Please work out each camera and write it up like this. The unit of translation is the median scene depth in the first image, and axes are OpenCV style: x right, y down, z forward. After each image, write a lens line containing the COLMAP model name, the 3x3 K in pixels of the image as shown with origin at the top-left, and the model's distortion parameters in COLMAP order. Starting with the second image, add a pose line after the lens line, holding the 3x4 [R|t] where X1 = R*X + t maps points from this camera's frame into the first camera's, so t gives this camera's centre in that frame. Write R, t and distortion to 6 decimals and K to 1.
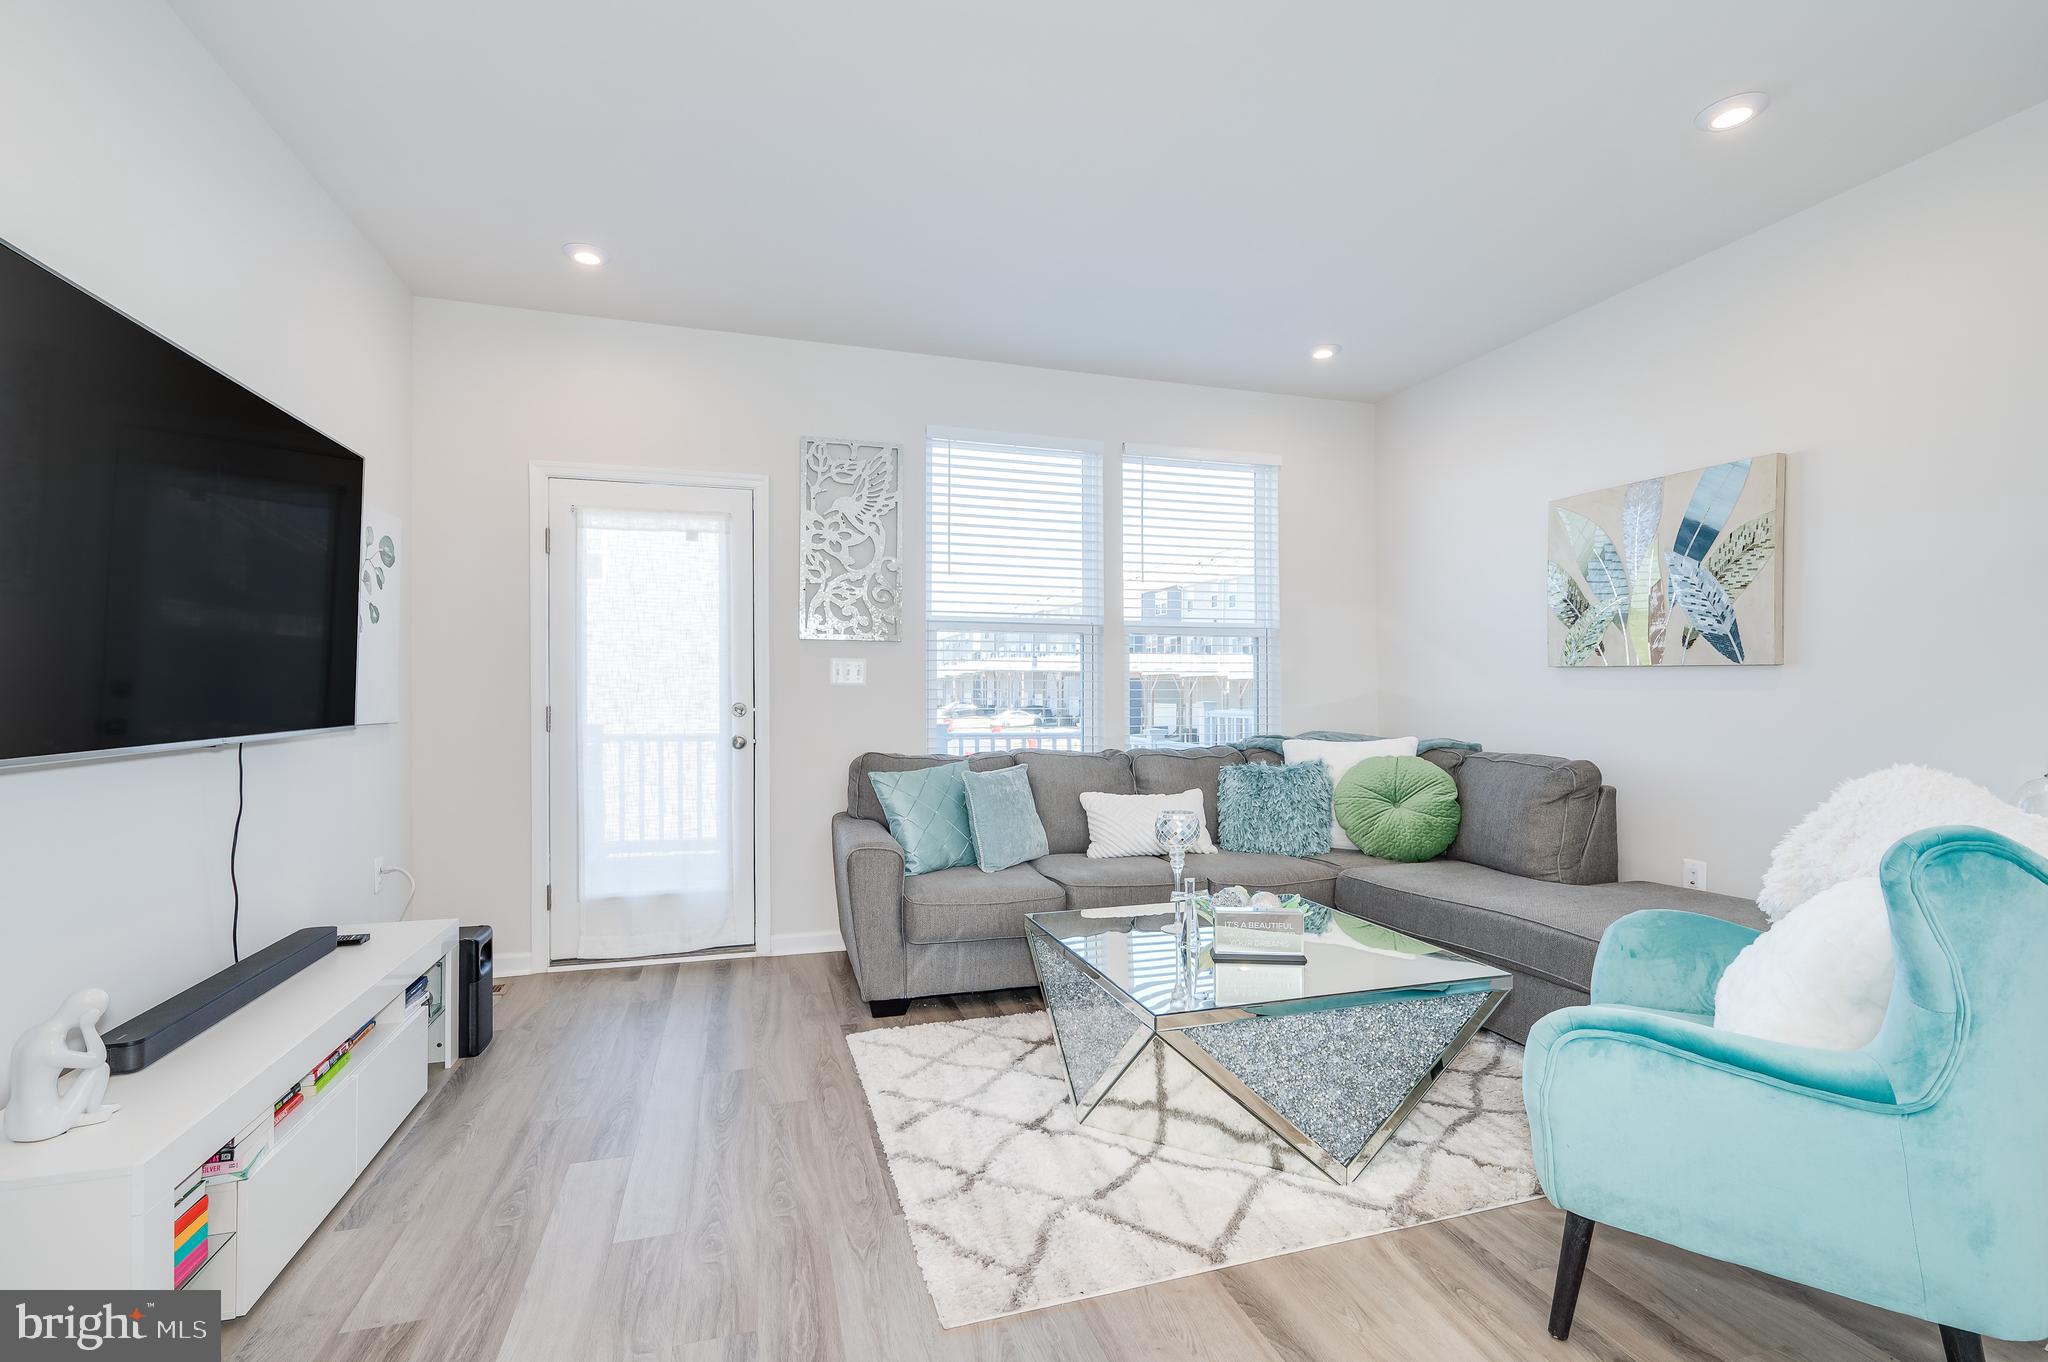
lens RADIAL K [[962.7, 0, 963.8], [0, 962.7, 681.5], [0, 0, 1]] dist [0.013550, -0.002412]
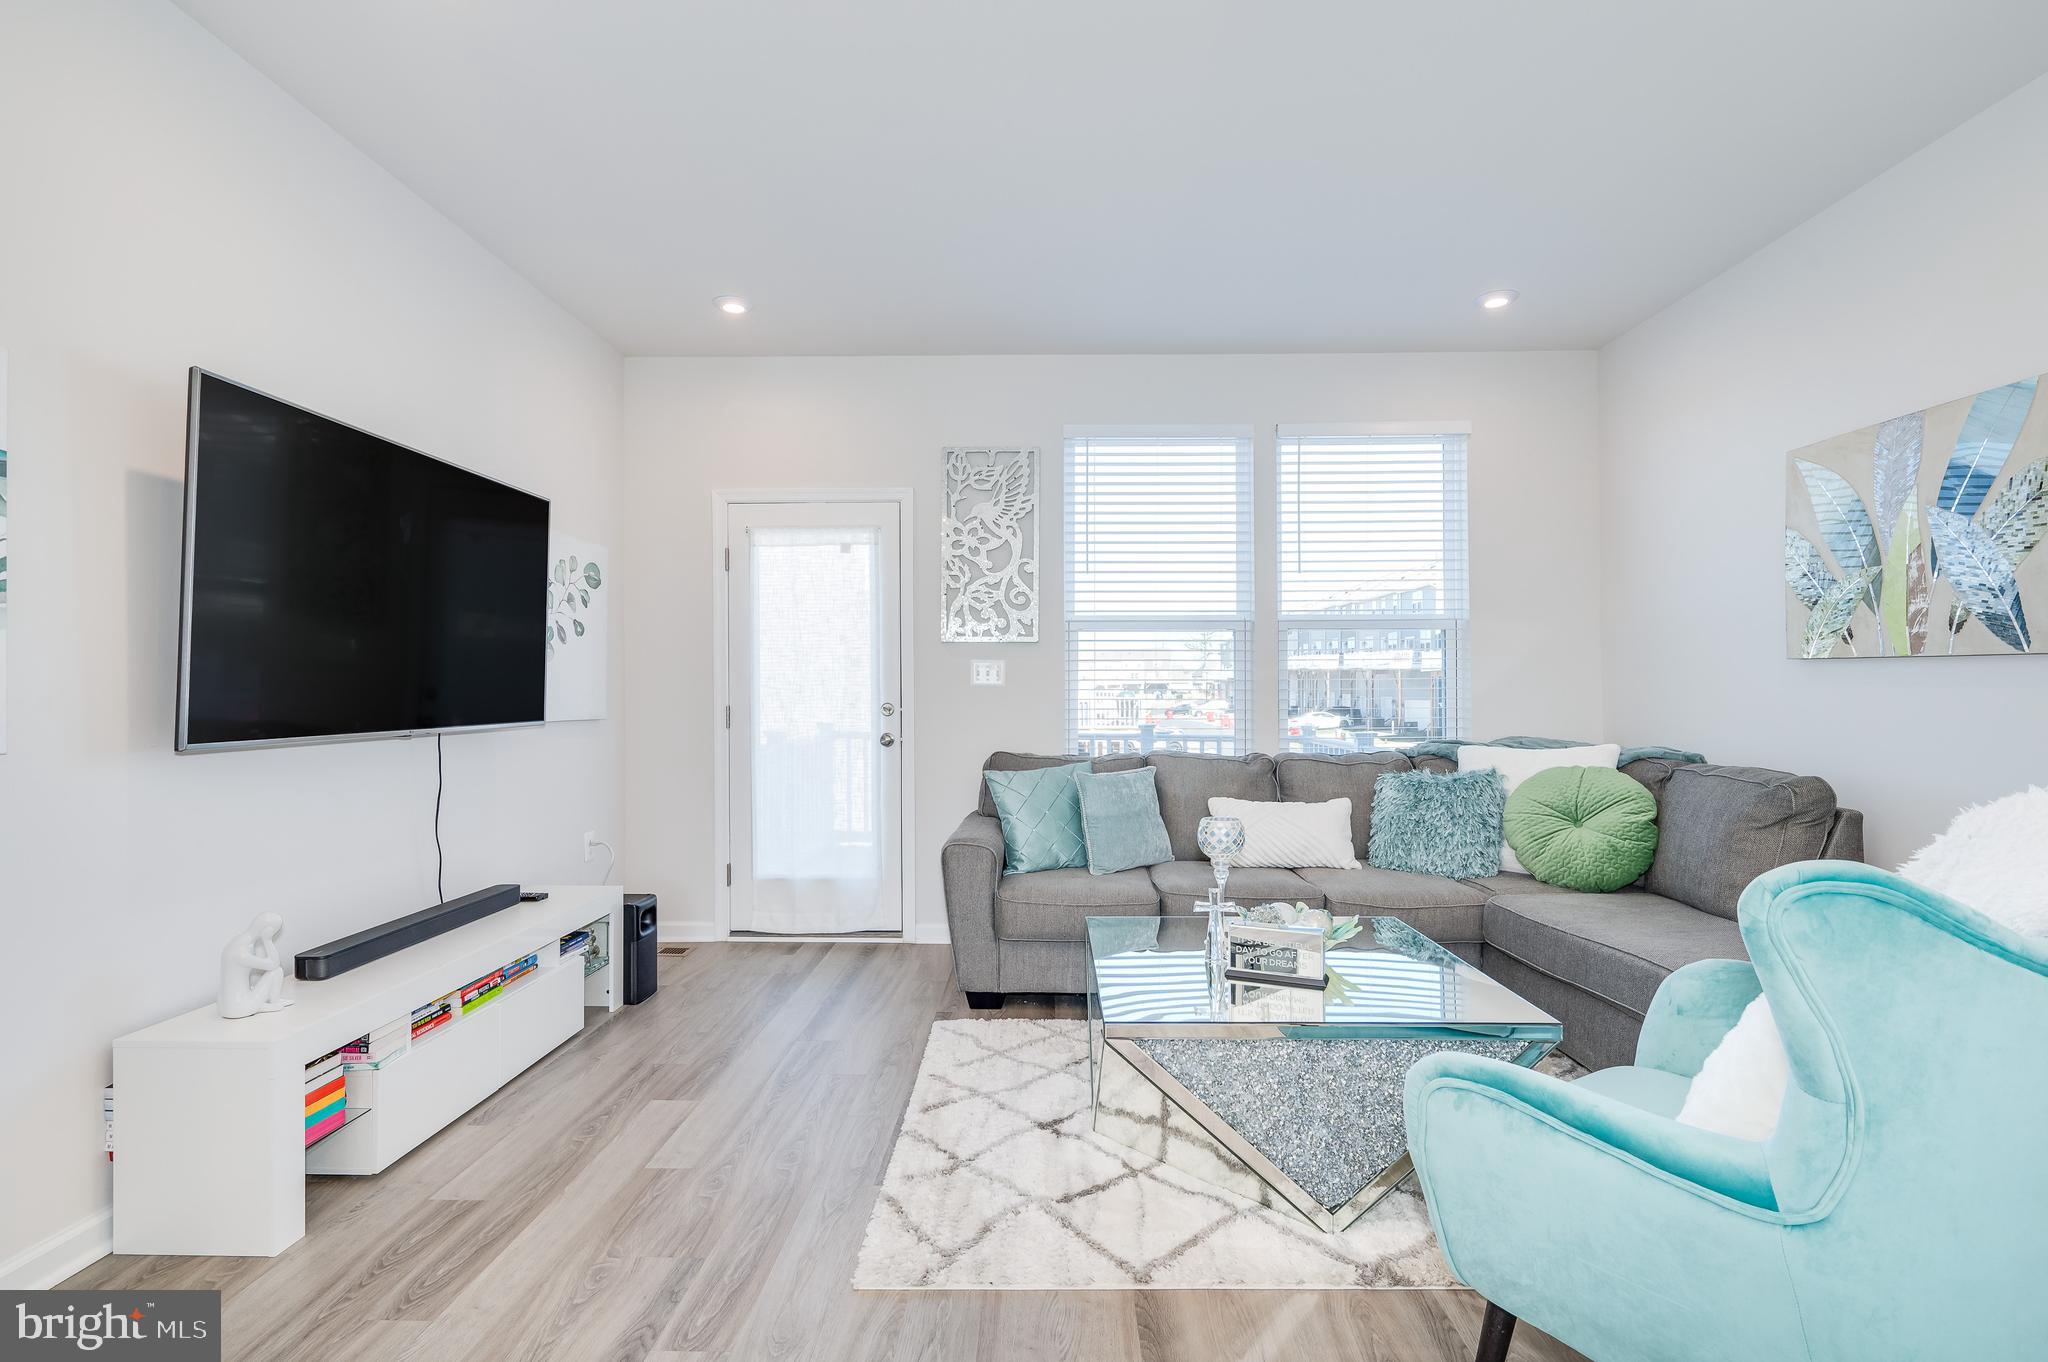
lens RADIAL K [[962.7, 0, 927.9], [0, 962.7, 685.7], [0, 0, 1]] dist [0.013550, -0.002412]
pose [[0.945475, -0.004754, -0.325659, 0.217375], [0.005980, 0.999978, 0.002763, 0.000408], [0.325639, -0.004560, 0.945483, 0.011533]]
